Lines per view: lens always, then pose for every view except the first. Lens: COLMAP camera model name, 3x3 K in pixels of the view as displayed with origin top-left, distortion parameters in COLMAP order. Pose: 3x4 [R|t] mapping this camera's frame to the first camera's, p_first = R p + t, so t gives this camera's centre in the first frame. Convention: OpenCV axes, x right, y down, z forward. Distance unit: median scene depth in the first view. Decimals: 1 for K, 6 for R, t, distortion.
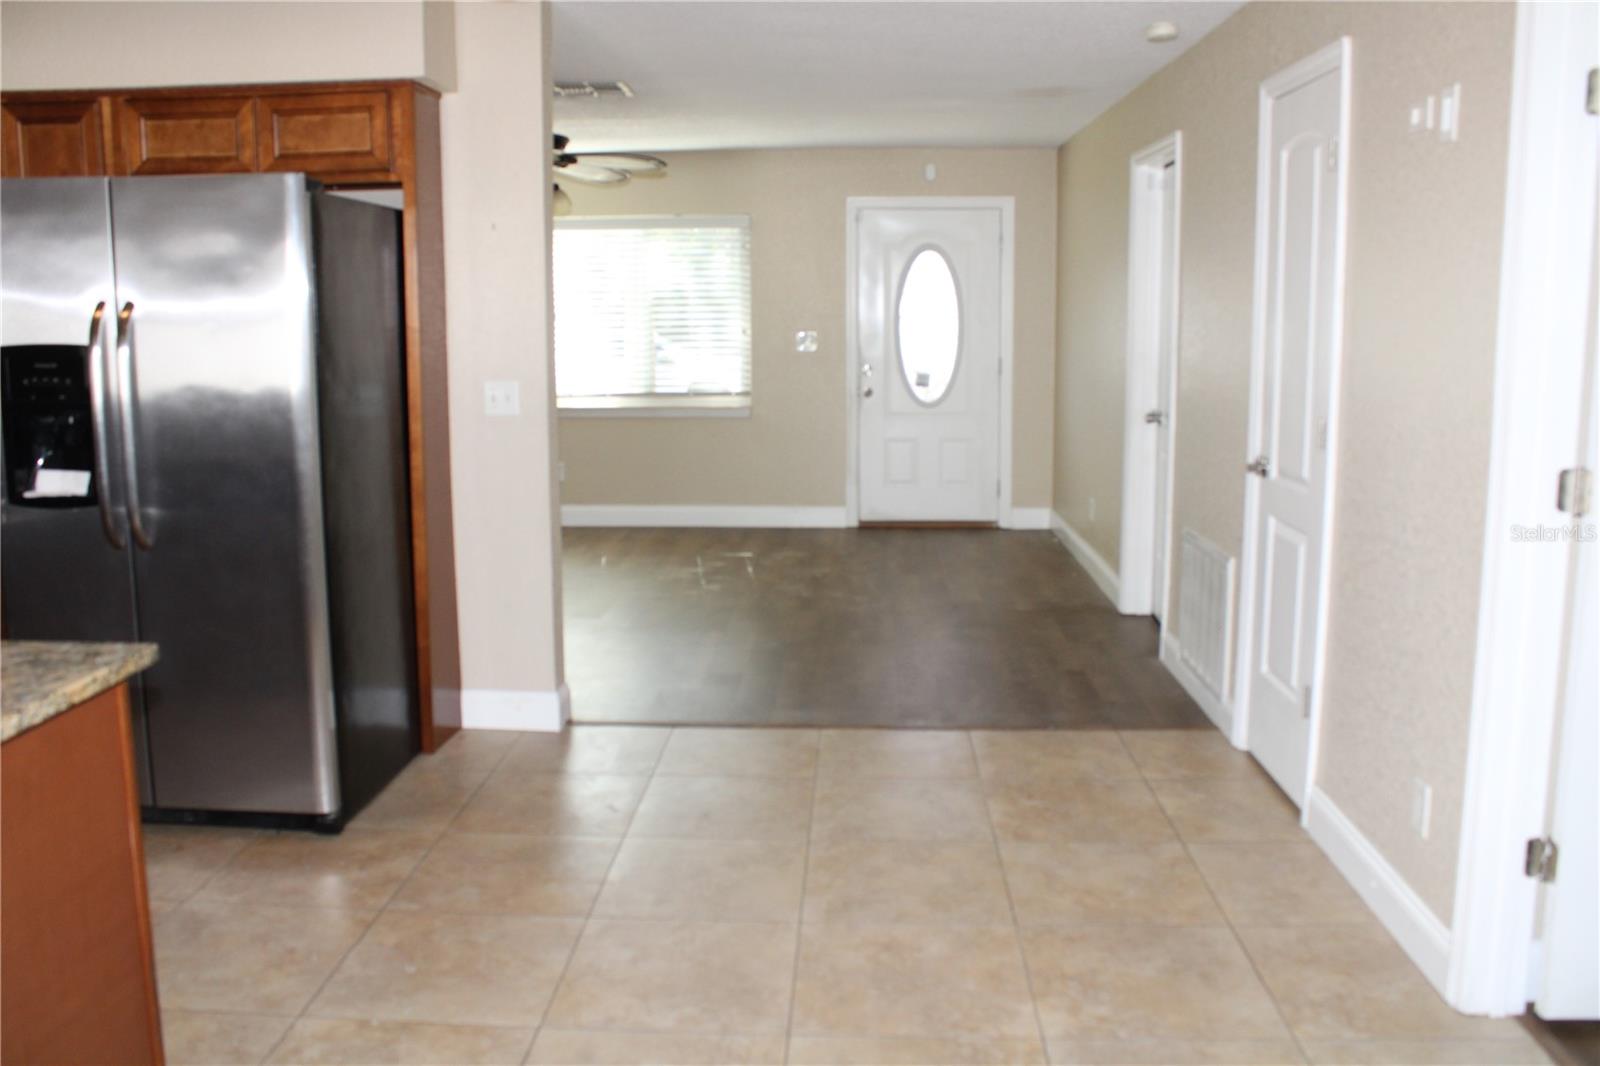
lens RADIAL K [[1359.5, 0, 798.0], [0, 1359.5, 527.5], [0, 0, 1]] dist [-0.162353, 0.145967]
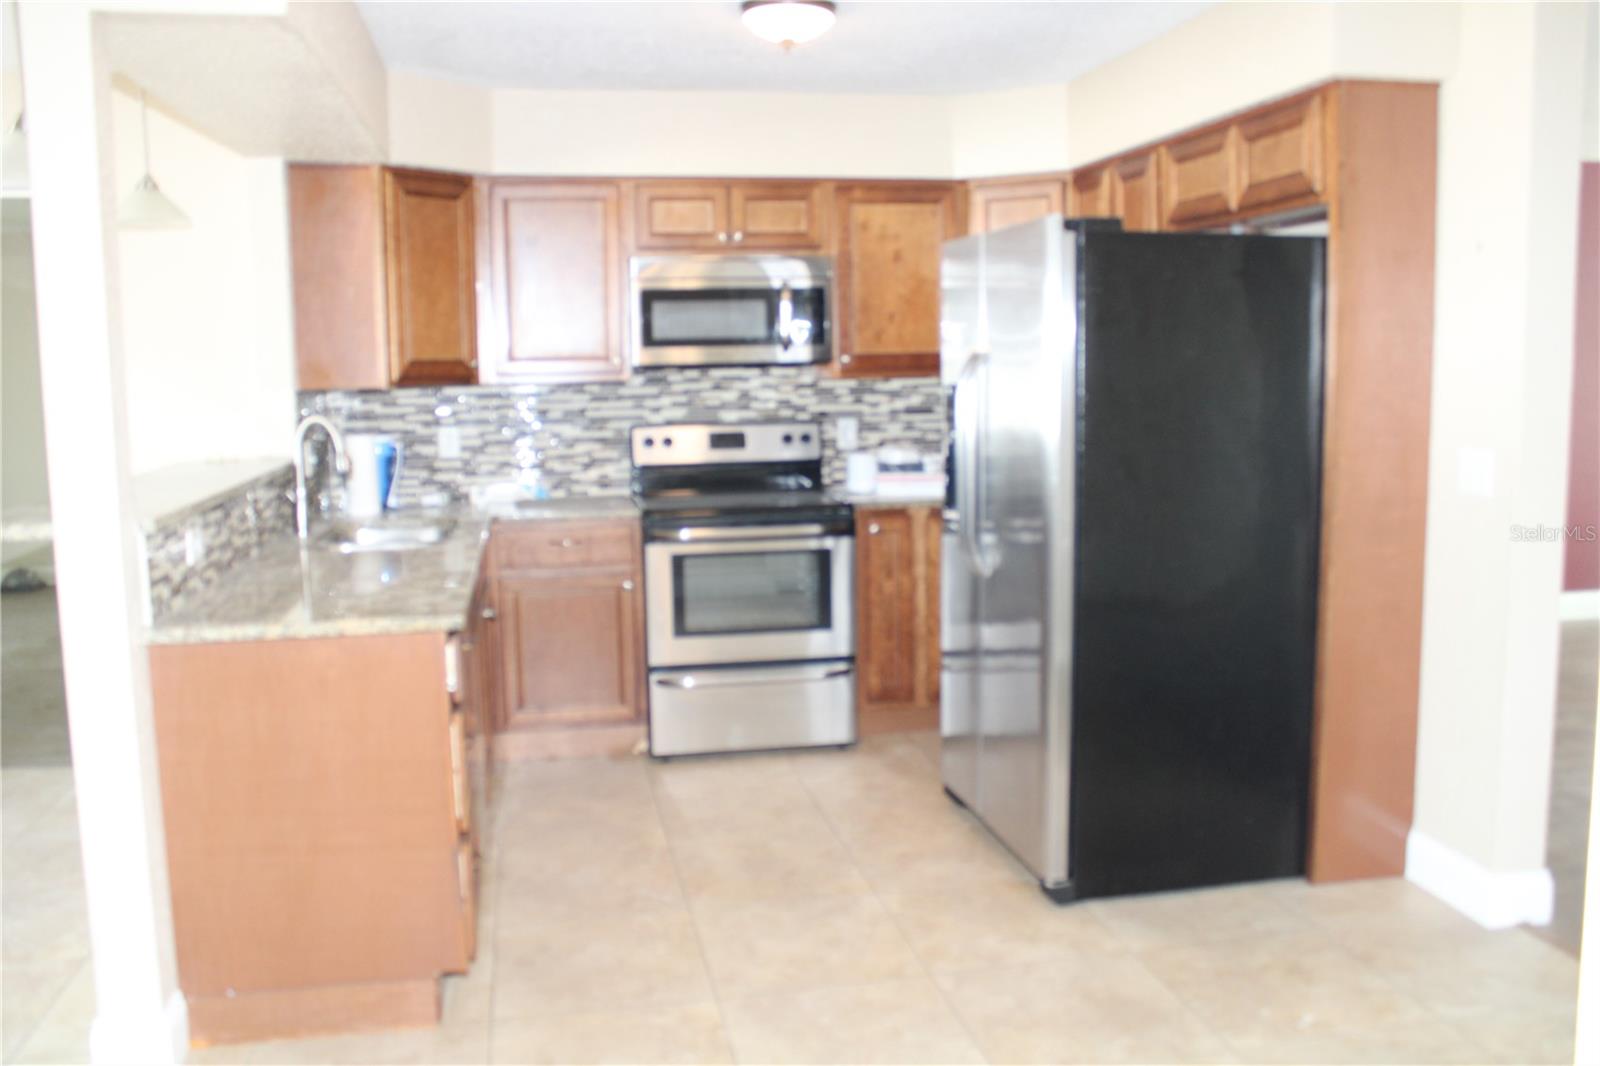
lens RADIAL K [[1359.5, 0, 789.0], [0, 1359.5, 524.0], [0, 0, 1]] dist [-0.162353, 0.145967]
pose [[0.246965, 0.112100, -0.962519, 0.450161], [-0.141782, 0.986777, 0.078547, -0.078248], [0.958596, 0.117069, 0.259593, 0.487075]]
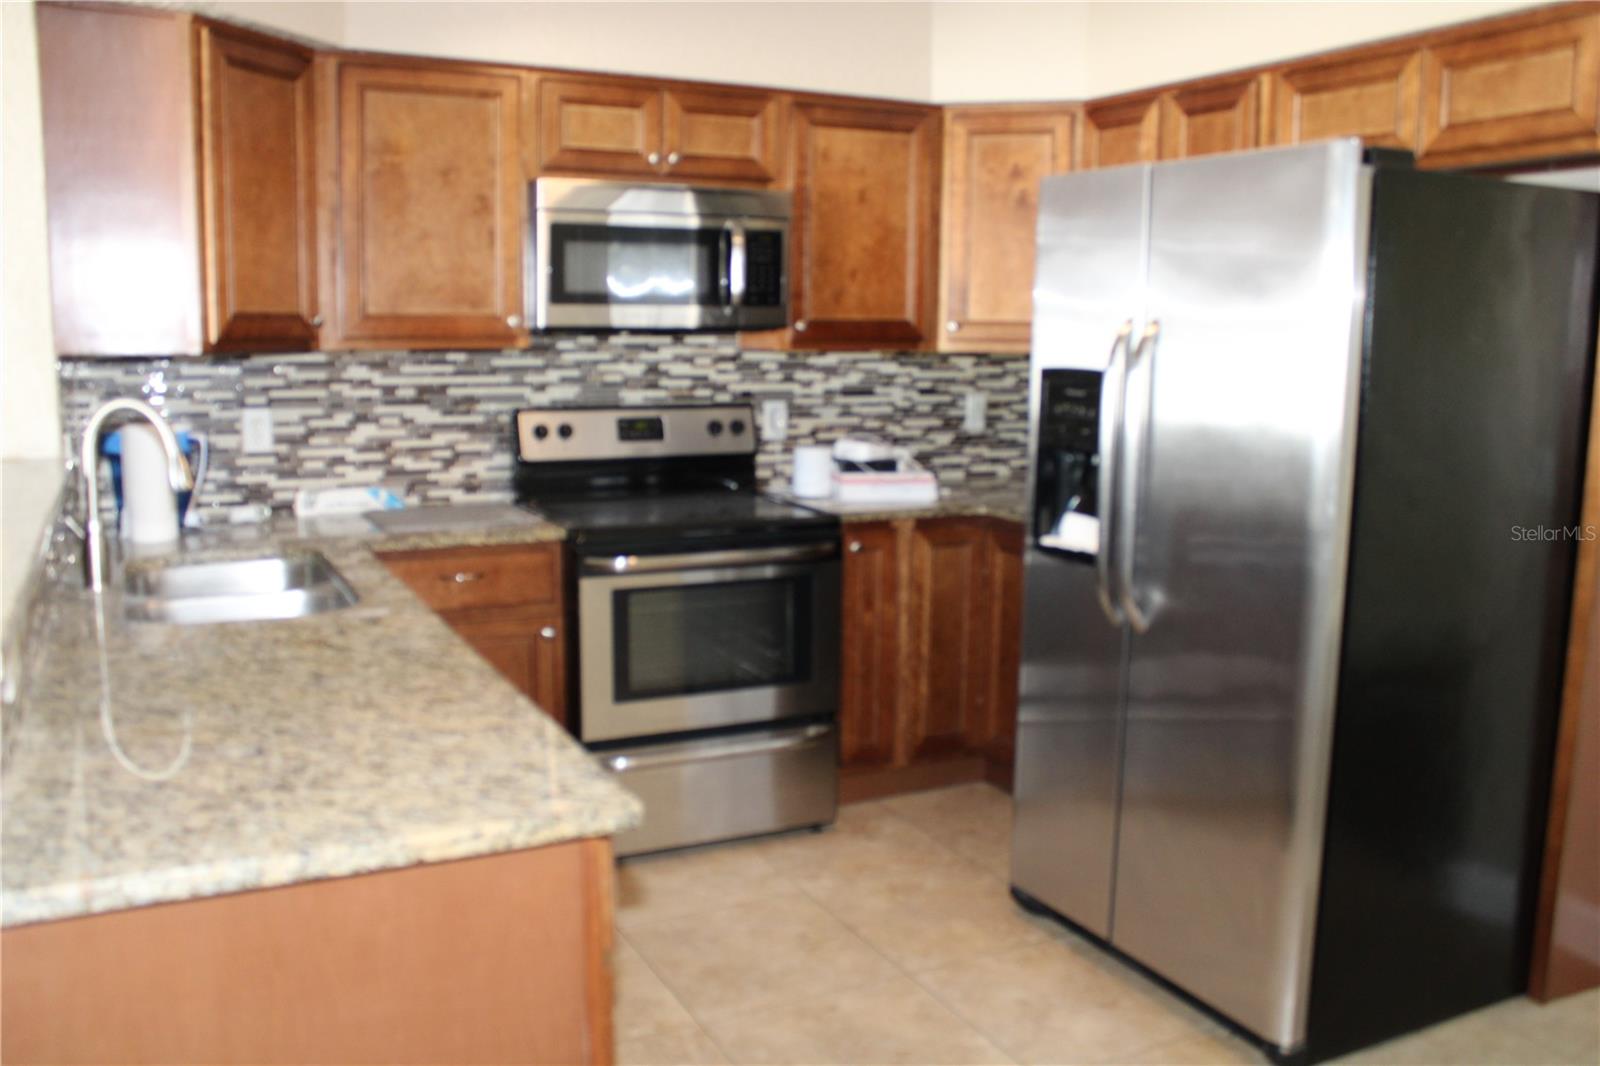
lens RADIAL K [[1359.5, 0, 804.2], [0, 1359.5, 527.1], [0, 0, 1]] dist [-0.162353, 0.145967]
pose [[0.502244, 0.134463, -0.854208, 0.073240], [-0.152569, 0.986118, 0.065522, -0.058424], [0.851160, 0.097418, 0.515787, 0.353291]]
